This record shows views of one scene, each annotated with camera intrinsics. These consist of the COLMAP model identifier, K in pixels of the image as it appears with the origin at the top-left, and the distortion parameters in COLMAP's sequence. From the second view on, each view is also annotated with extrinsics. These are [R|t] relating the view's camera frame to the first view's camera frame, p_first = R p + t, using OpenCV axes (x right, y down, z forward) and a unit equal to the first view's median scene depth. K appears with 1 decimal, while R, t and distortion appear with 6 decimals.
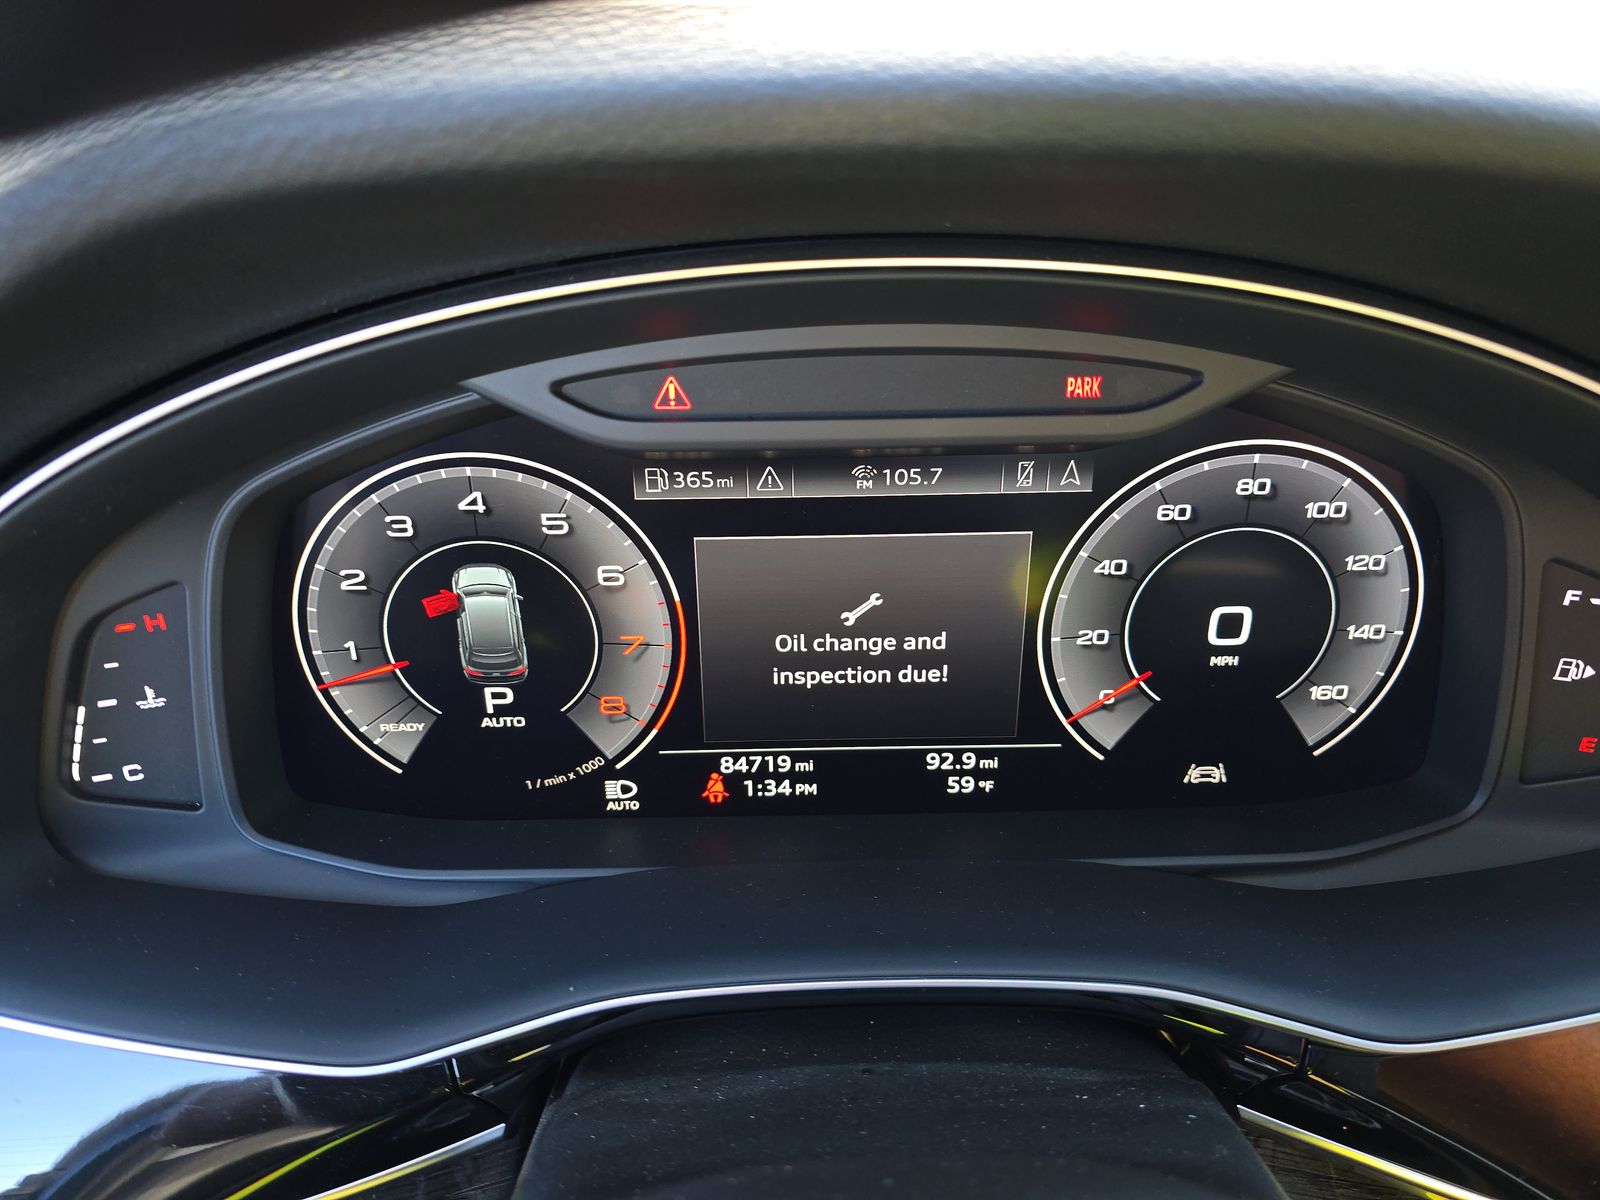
lens RADIAL K [[1089.3, 0, 792.4], [0, 1089.3, 587.0], [0, 0, 1]] dist [-0.007557, -0.020292]
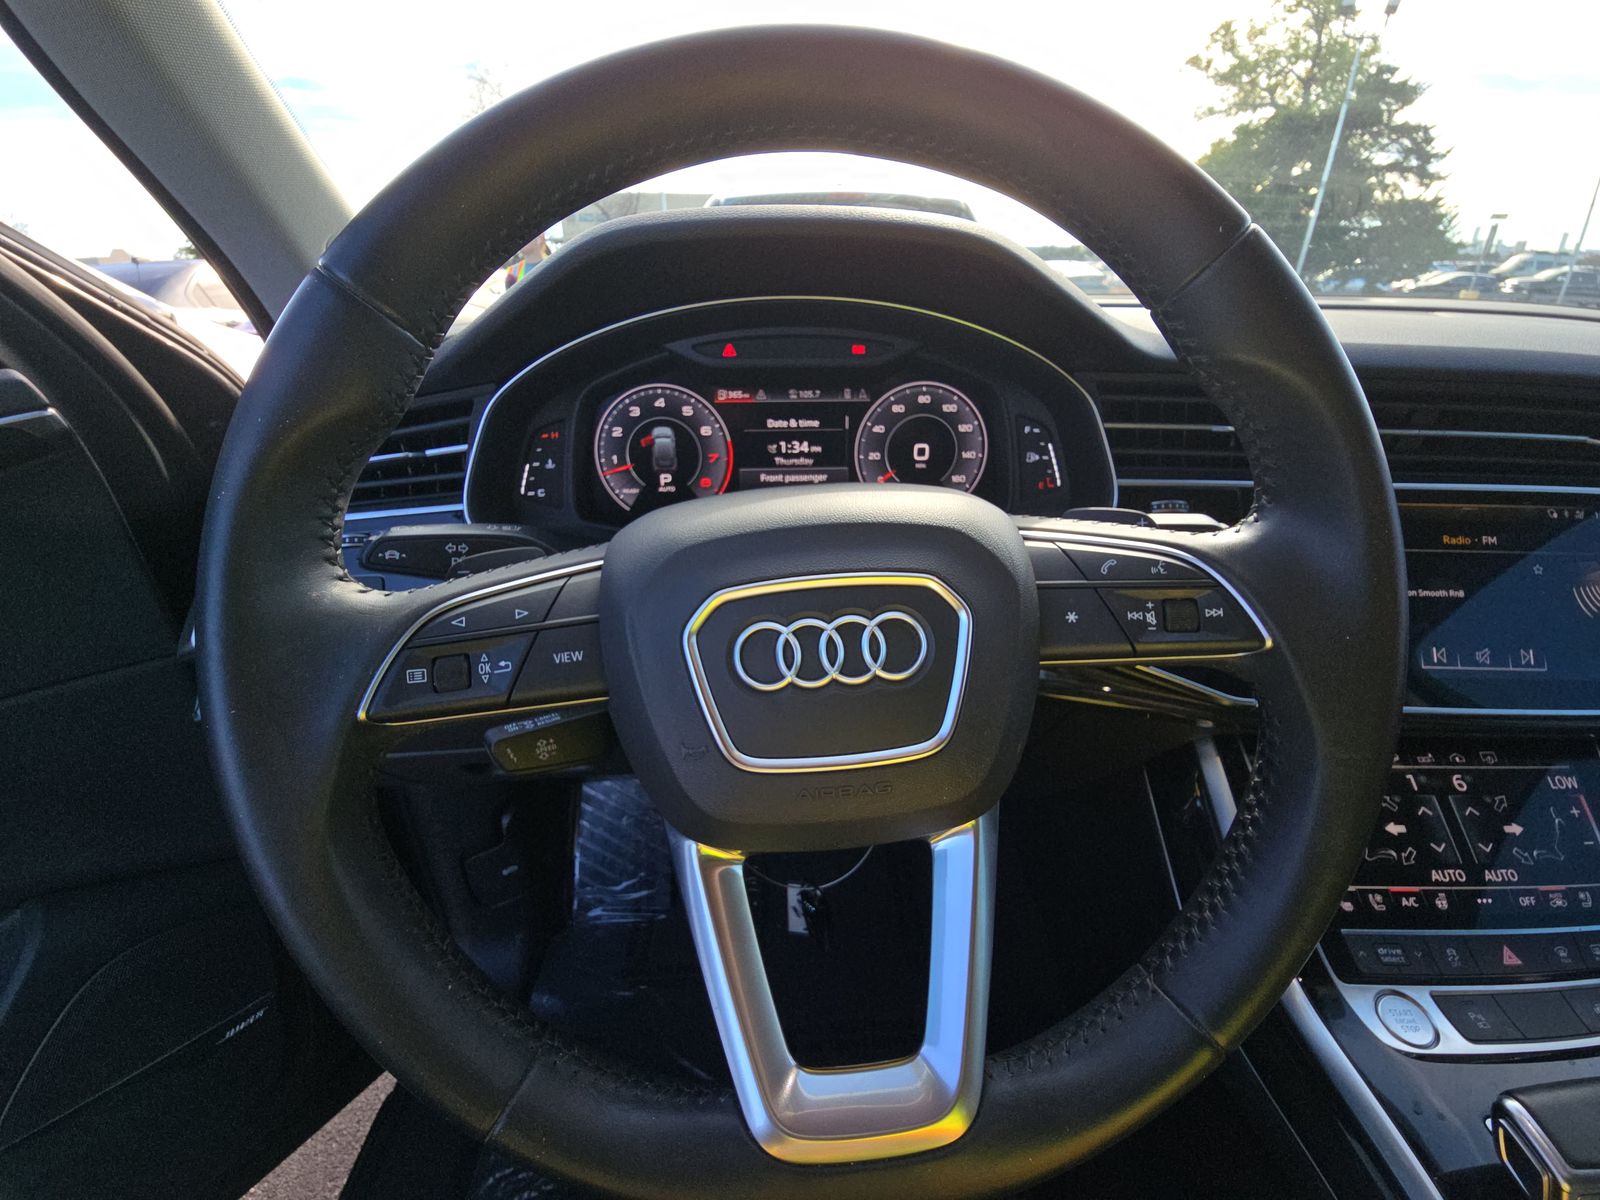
lens RADIAL K [[641.2, 0, 802.2], [0, 641.2, 613.9], [0, 0, 1]] dist [-0.032824, -0.001752]
pose [[0.999425, -0.008360, 0.032872, 0.027985], [0.010646, 0.997490, -0.069999, 0.602460], [-0.032204, 0.070309, 0.997005, -0.675912]]
